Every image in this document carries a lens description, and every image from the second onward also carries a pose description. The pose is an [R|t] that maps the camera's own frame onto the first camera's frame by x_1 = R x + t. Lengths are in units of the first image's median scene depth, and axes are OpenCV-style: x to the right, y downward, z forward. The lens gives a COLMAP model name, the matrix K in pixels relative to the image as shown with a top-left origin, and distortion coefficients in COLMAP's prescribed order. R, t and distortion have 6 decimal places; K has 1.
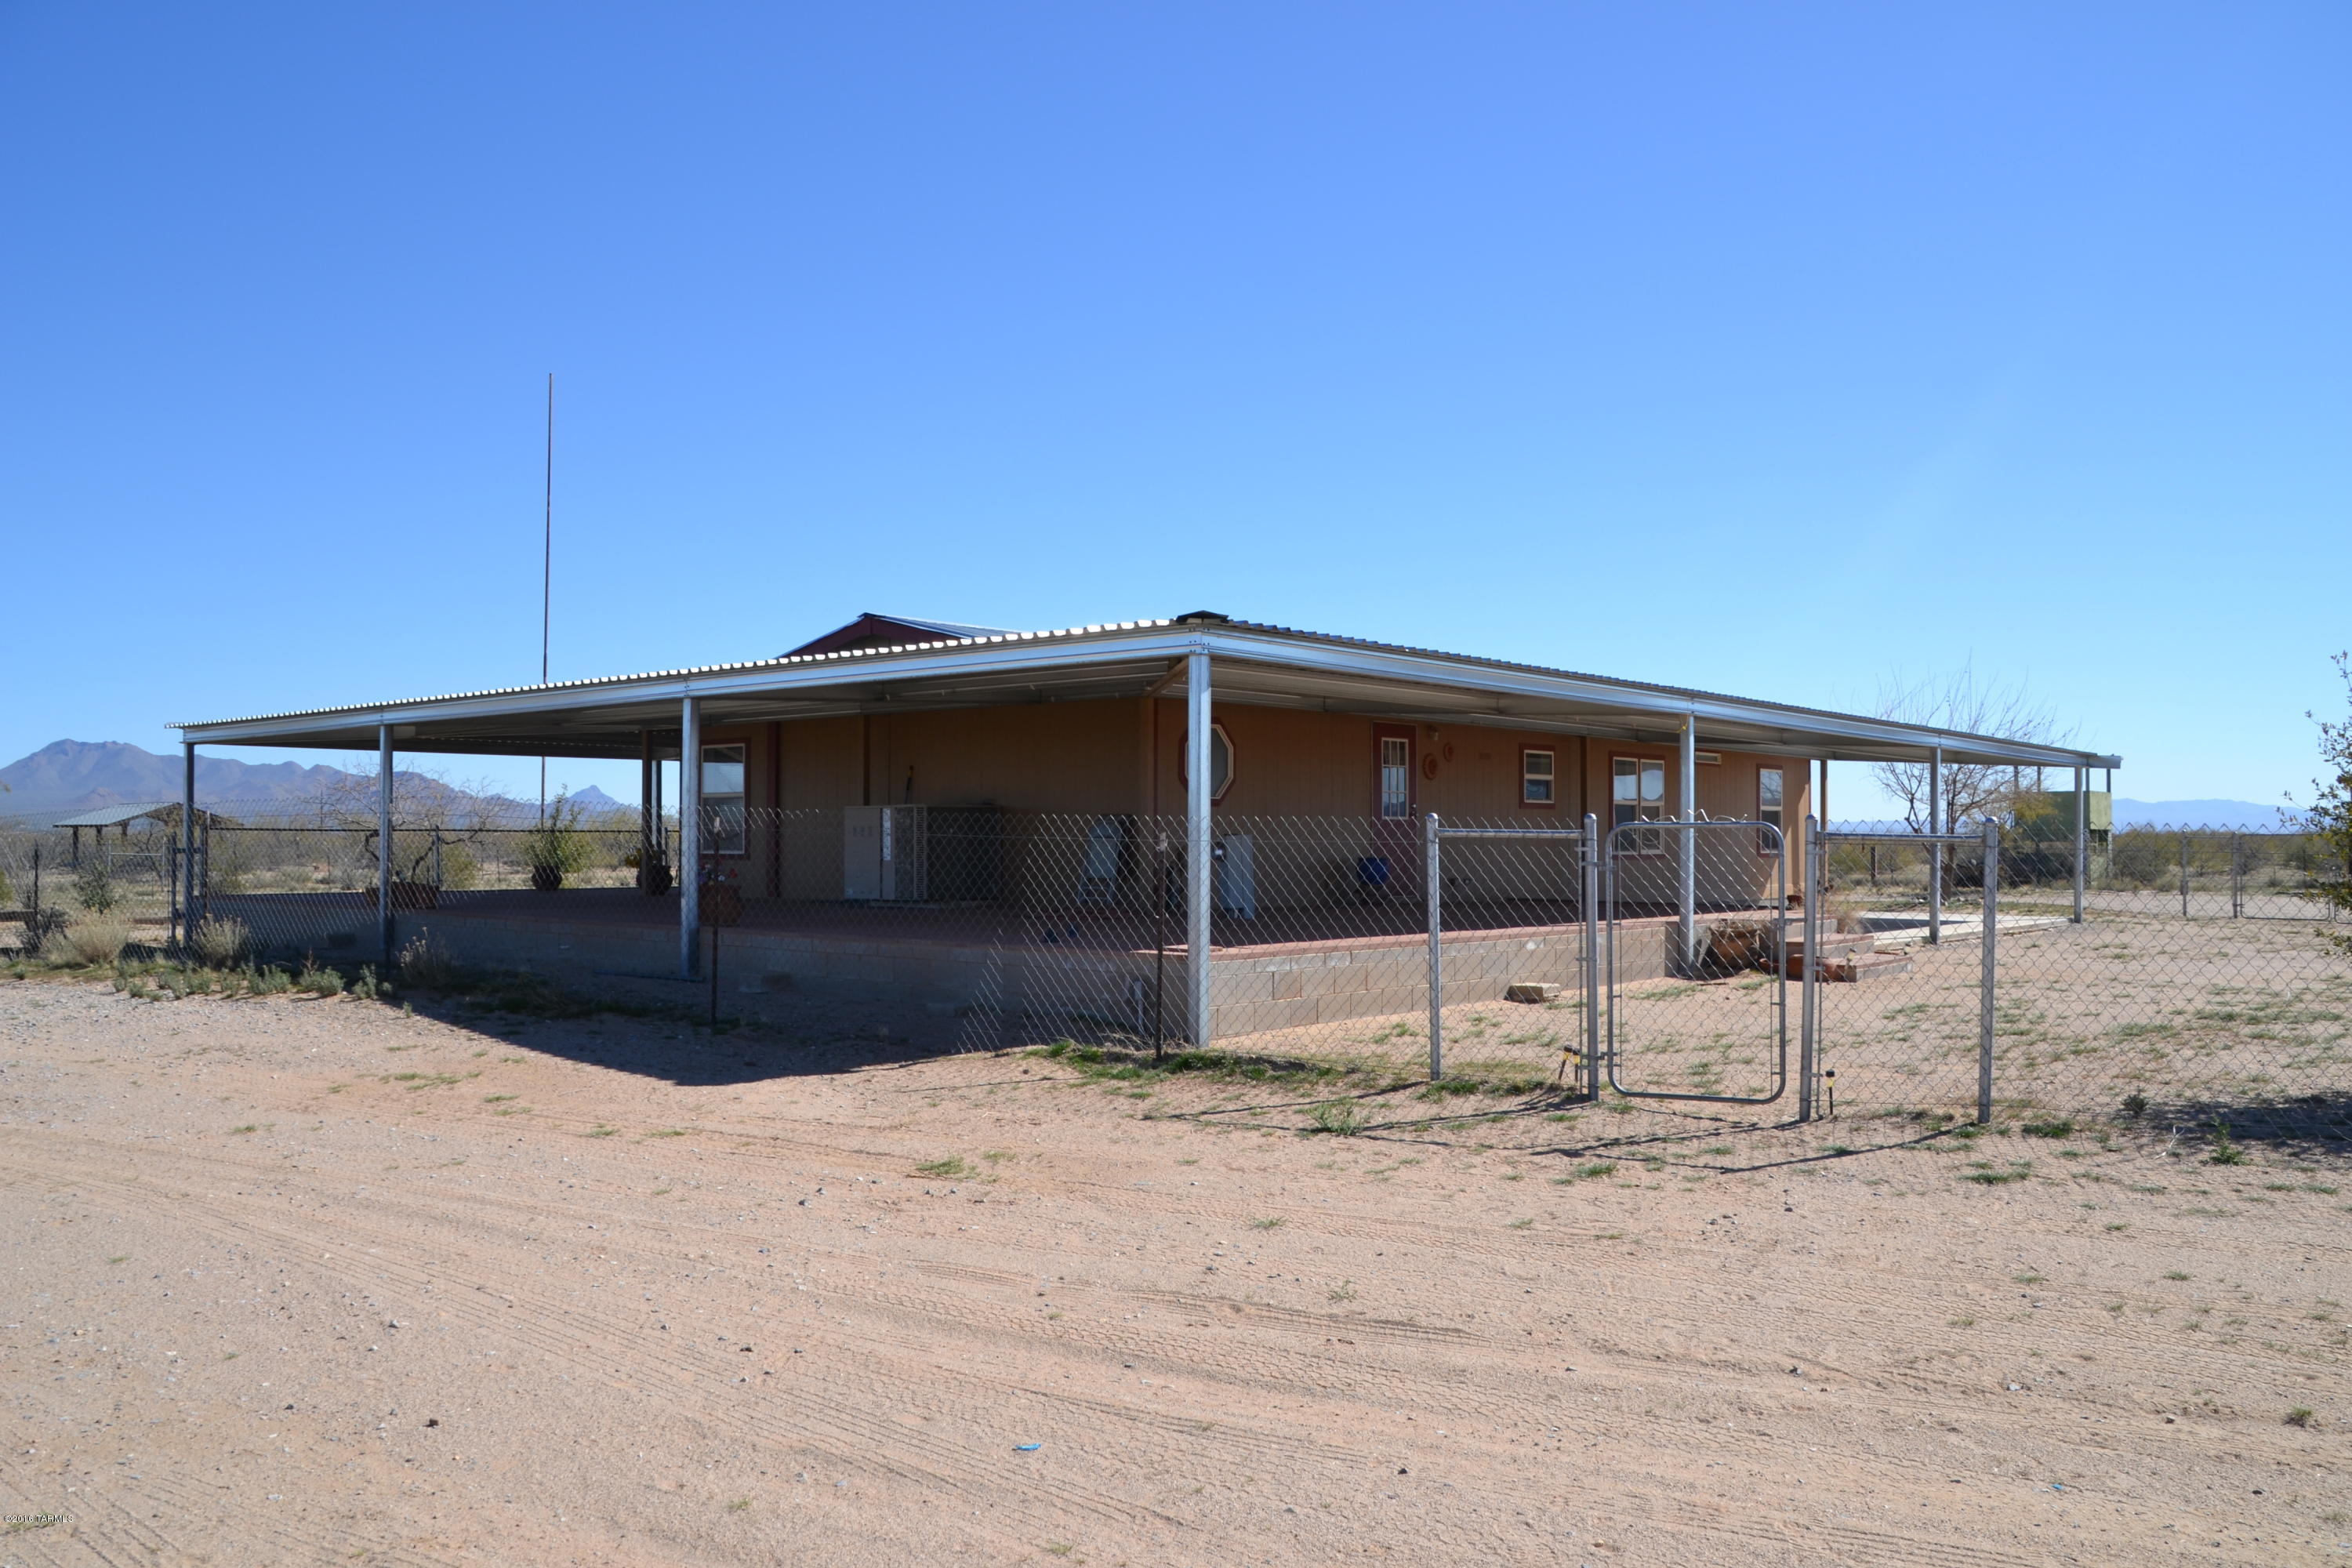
lens RADIAL K [[1907.0, 0, 1175.6], [0, 1907.0, 795.0], [0, 0, 1]] dist [-0.101143, 0.021876]
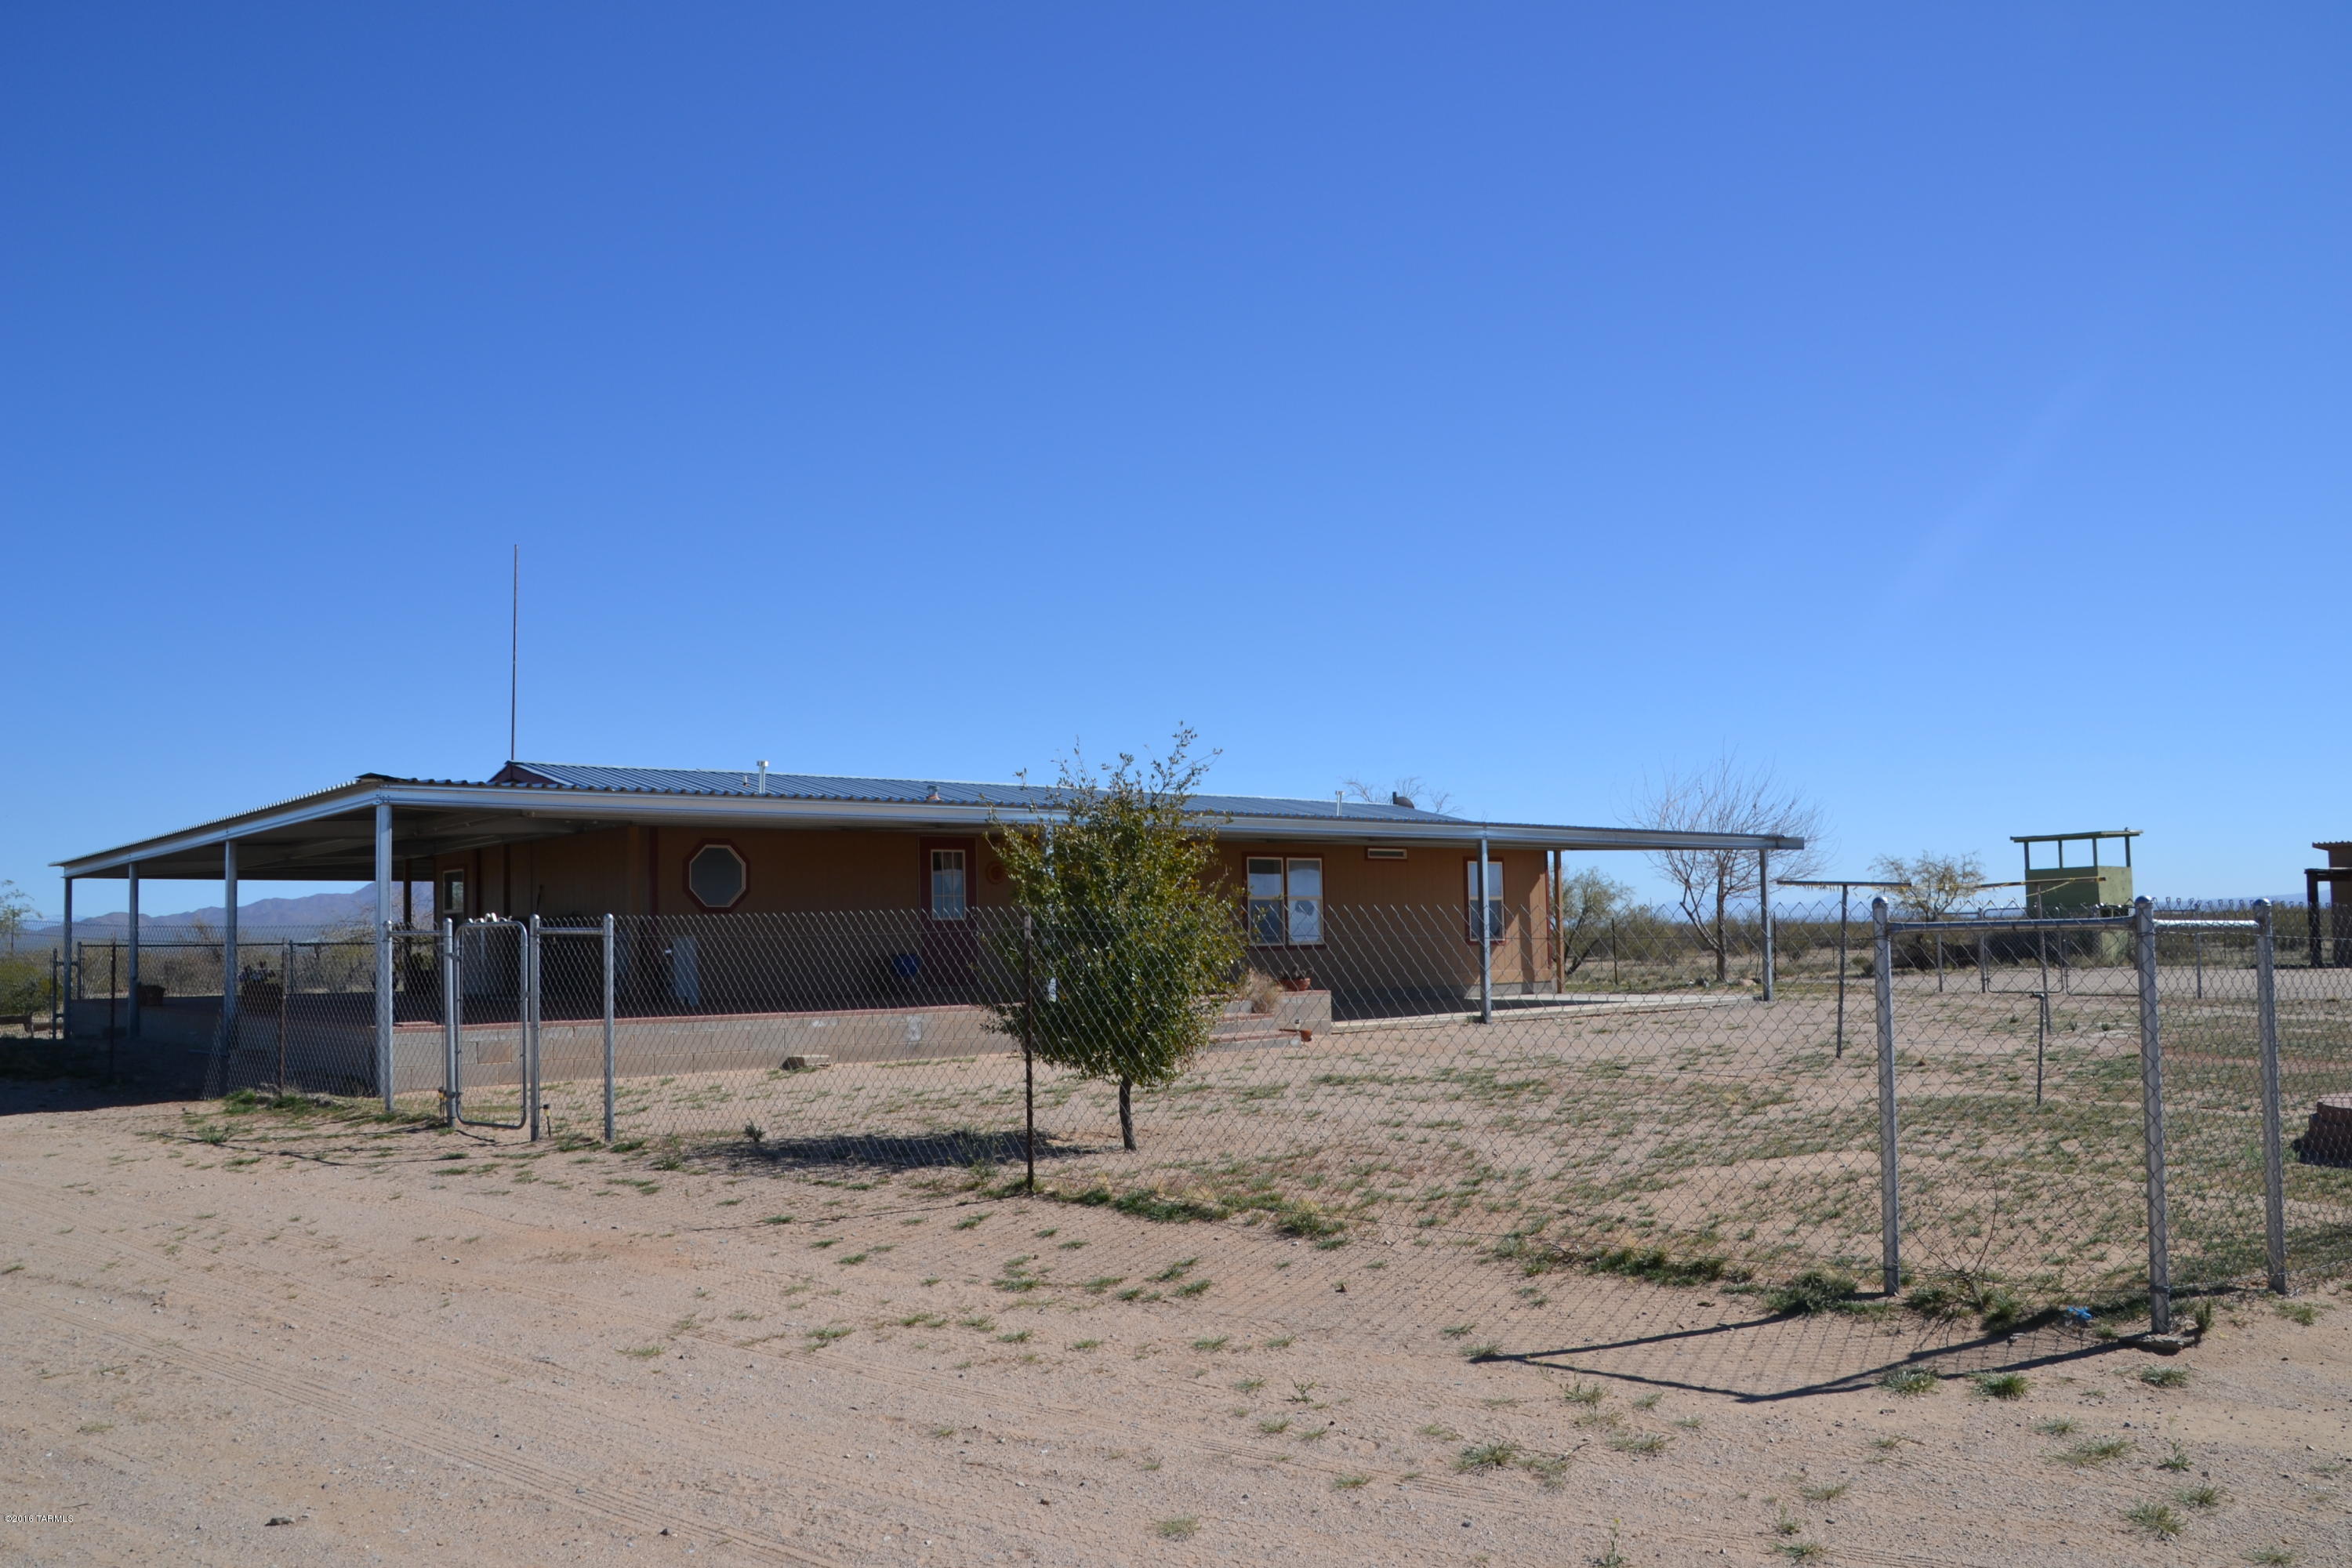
lens RADIAL K [[1907.0, 0, 1178.2], [0, 1907.0, 783.5], [0, 0, 1]] dist [-0.101143, 0.021876]
pose [[0.984820, -0.035779, -0.169850, 0.455811], [0.025863, 0.997849, -0.060239, 0.003521], [0.171640, 0.054932, 0.983627, -0.121897]]
